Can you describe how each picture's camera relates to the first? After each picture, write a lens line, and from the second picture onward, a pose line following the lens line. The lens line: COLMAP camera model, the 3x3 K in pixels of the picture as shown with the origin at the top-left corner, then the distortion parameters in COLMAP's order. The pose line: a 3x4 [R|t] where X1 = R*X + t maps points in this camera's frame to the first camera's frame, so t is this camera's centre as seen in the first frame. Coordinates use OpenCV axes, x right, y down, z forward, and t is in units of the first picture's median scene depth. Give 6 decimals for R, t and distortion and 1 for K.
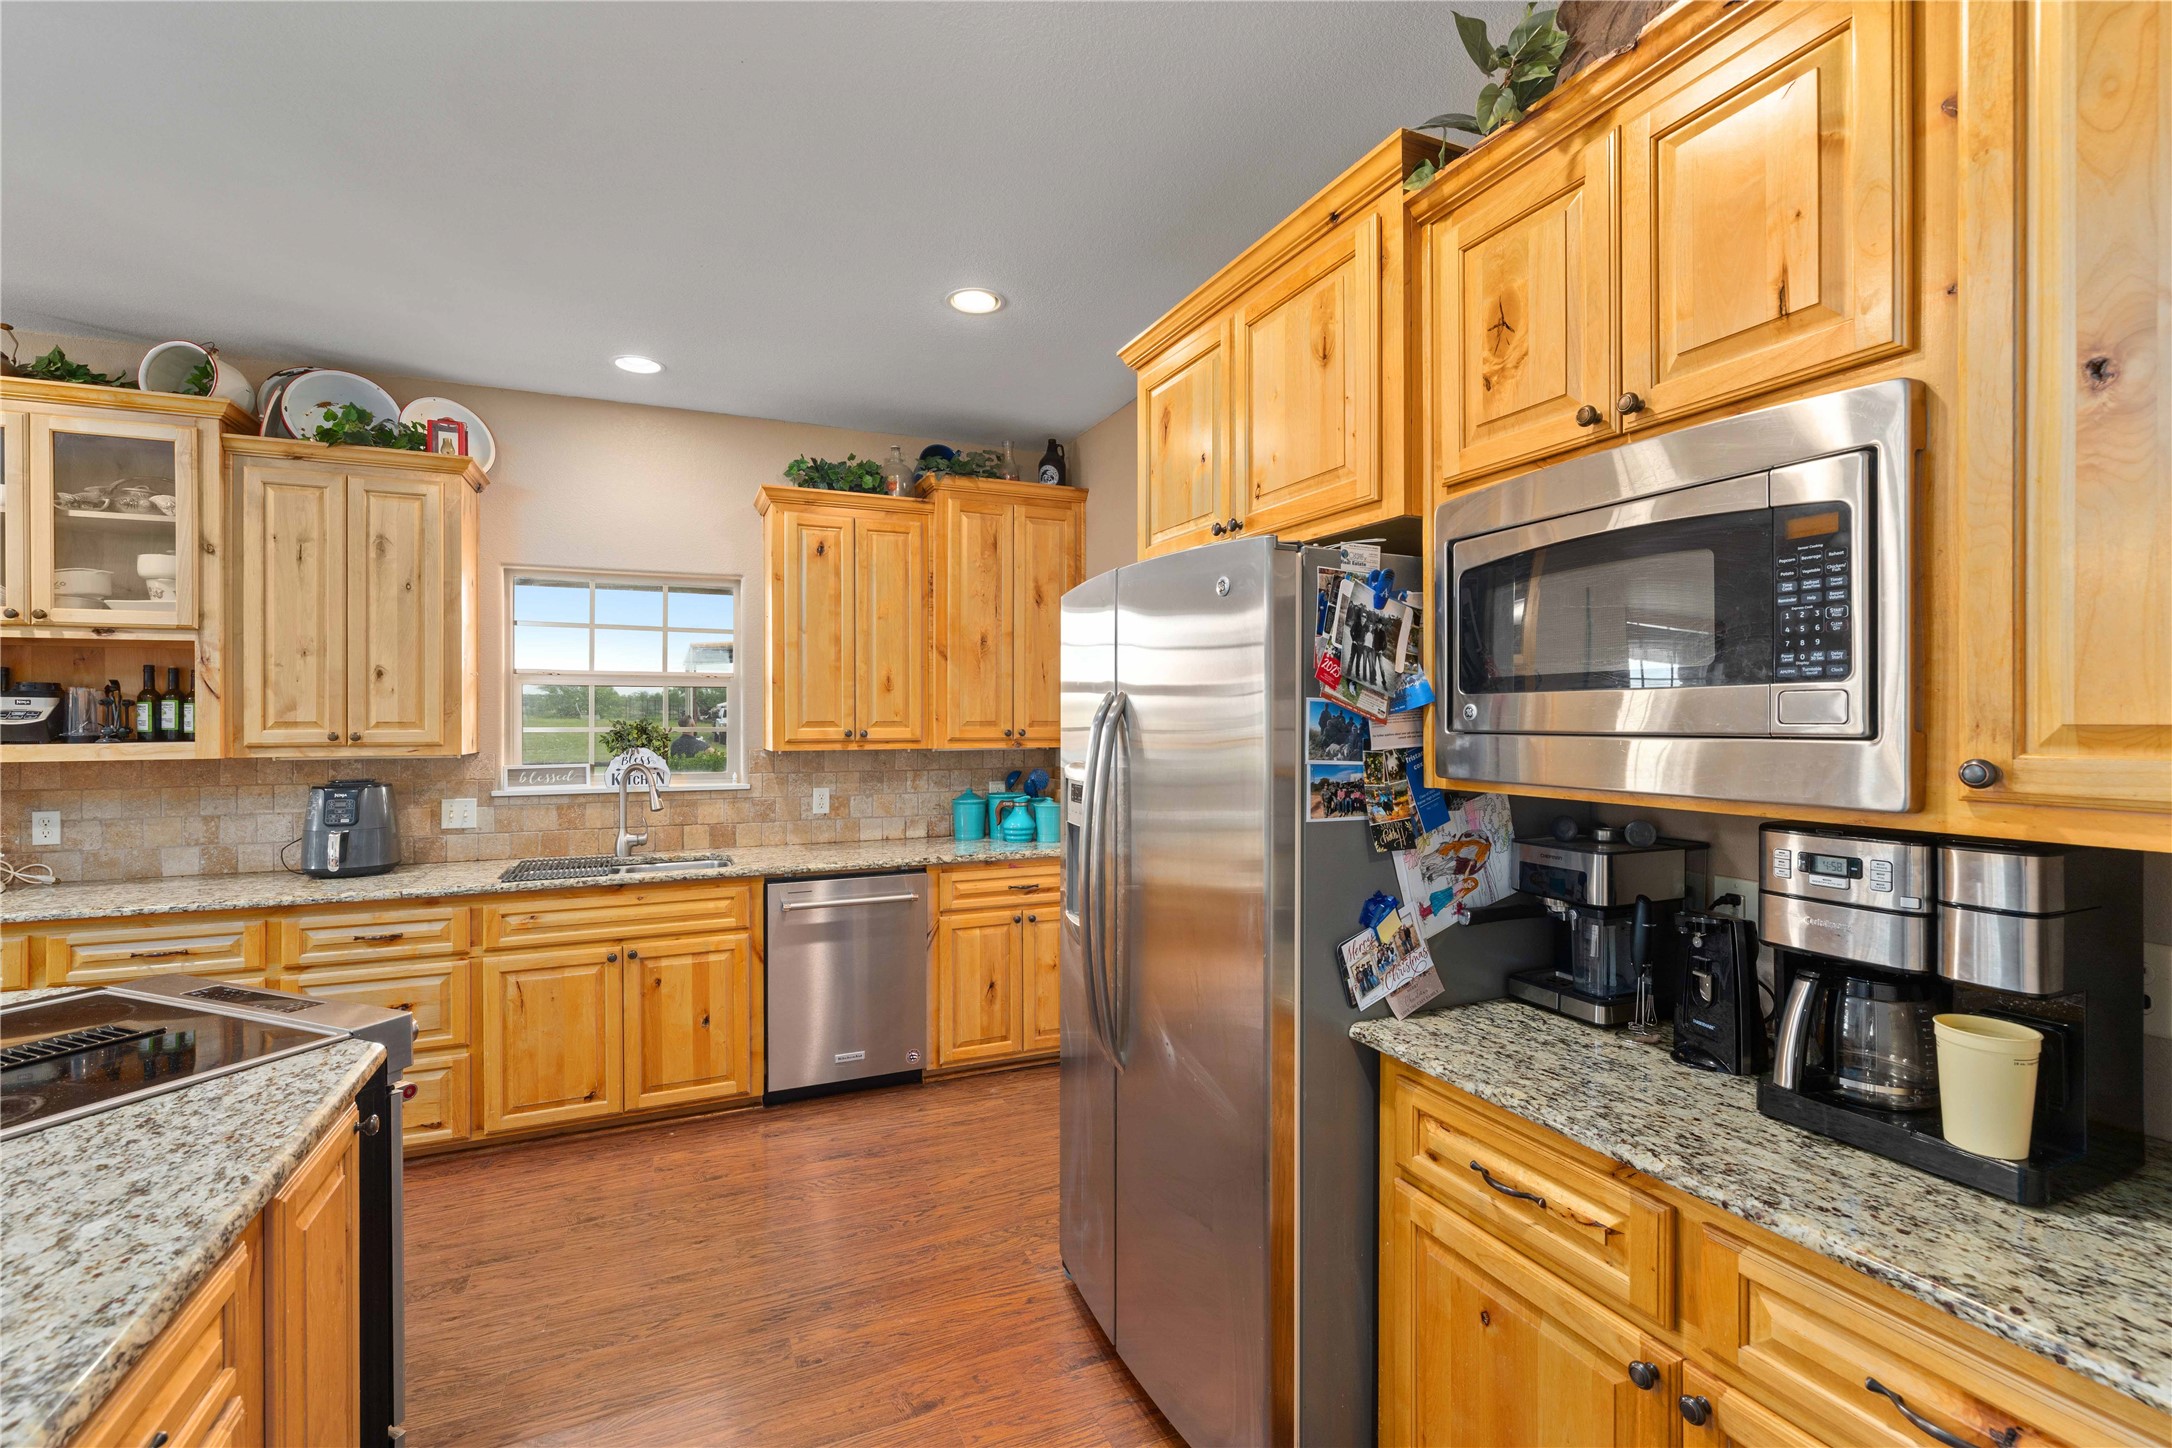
lens RADIAL K [[944.9, 0, 1078.3], [0, 944.9, 725.9], [0, 0, 1]] dist [-0.000281, 0.000636]
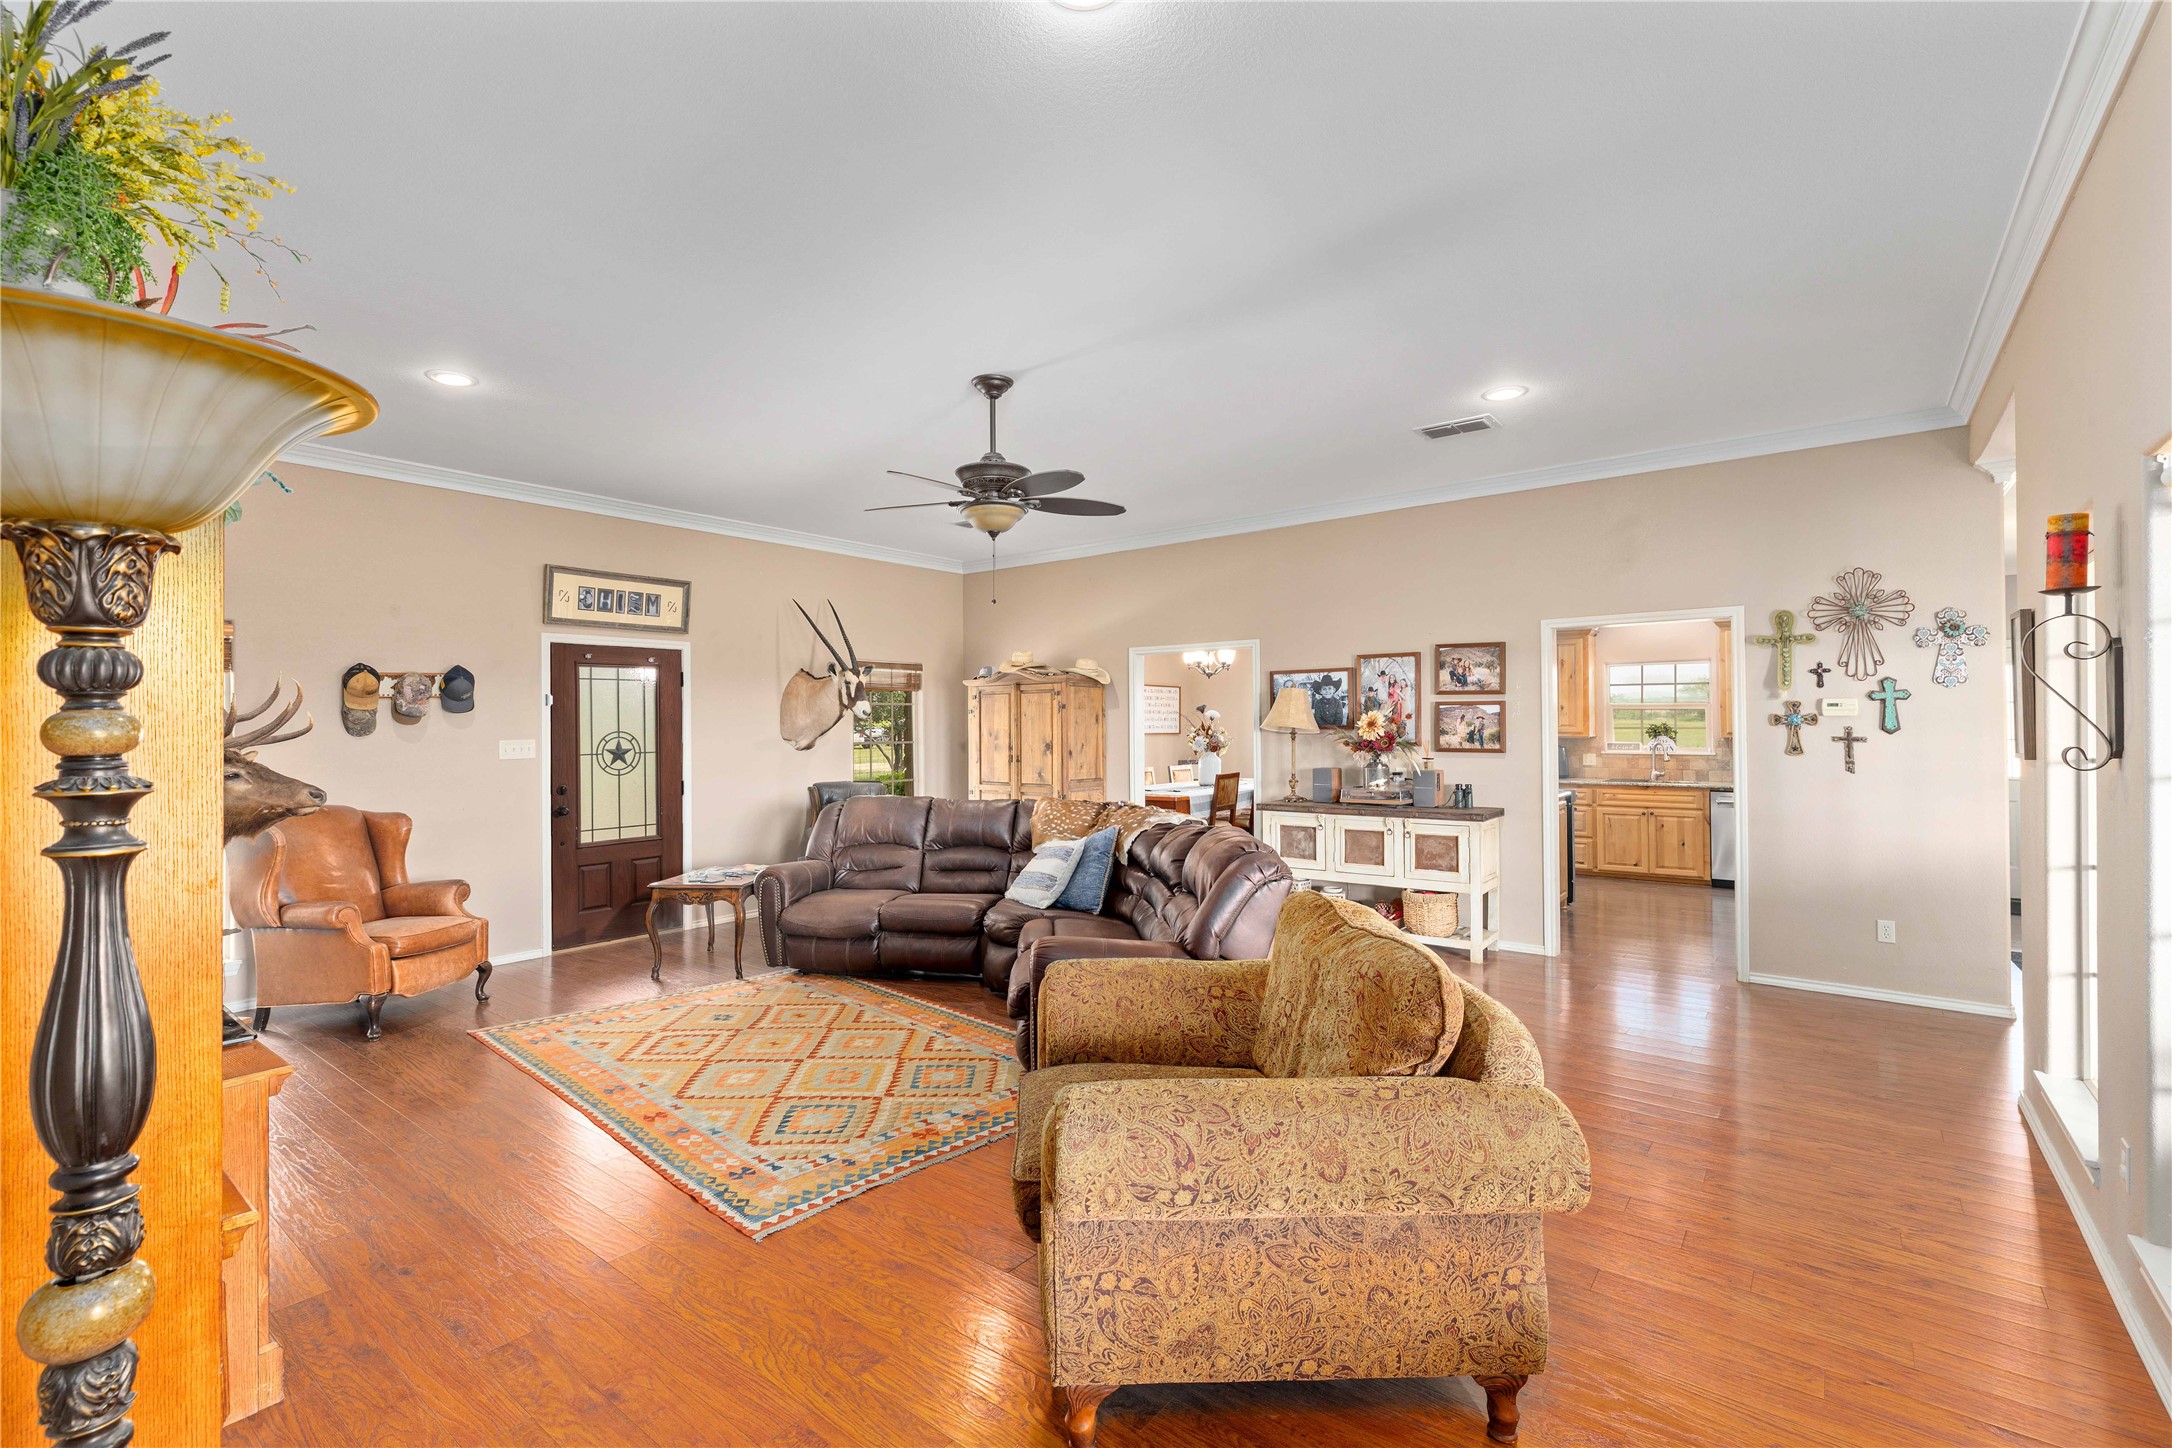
lens RADIAL K [[953.8, 0, 1072.5], [0, 953.8, 716.8], [0, 0, 1]] dist [0.001333, 0.000342]
pose [[0.464221, -0.009209, -0.885671, 1.120647], [-0.001352, 0.999937, -0.011106, 0.005624], [0.885718, 0.006353, 0.464180, -1.640610]]
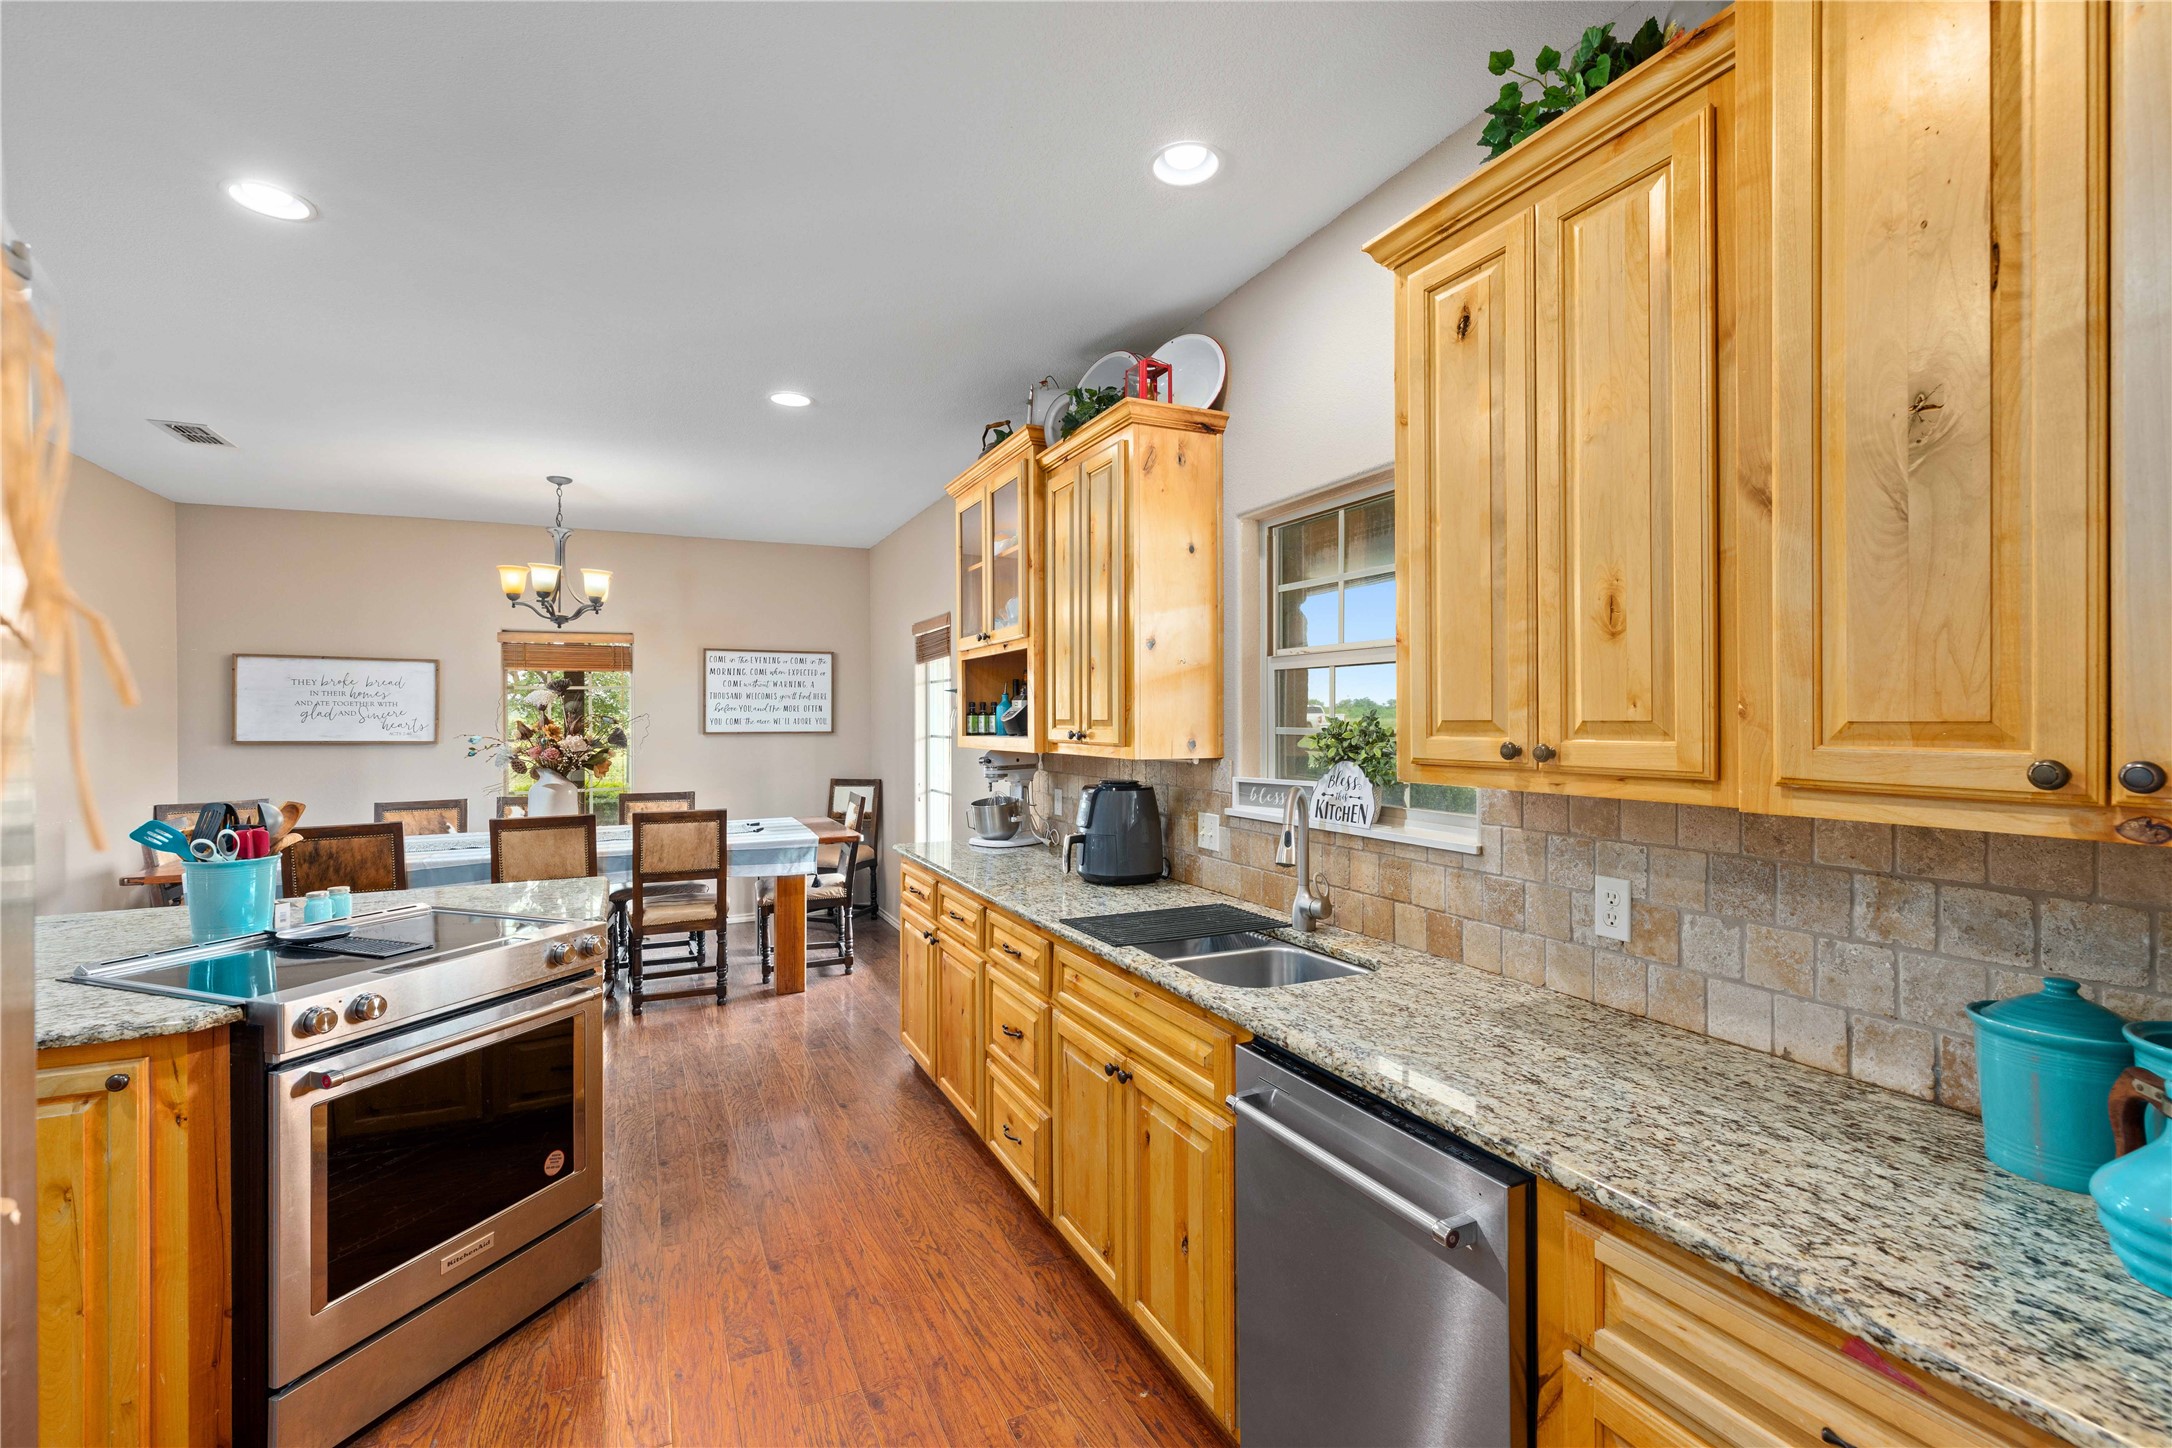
lens RADIAL K [[953.8, 0, 1072.5], [0, 953.8, 716.8], [0, 0, 1]] dist [0.001333, 0.000342]
pose [[0.021389, 0.001100, -0.999771, 0.188020], [-0.000855, 0.999999, 0.001082, -0.008182], [0.999771, 0.000832, 0.021389, 0.949502]]
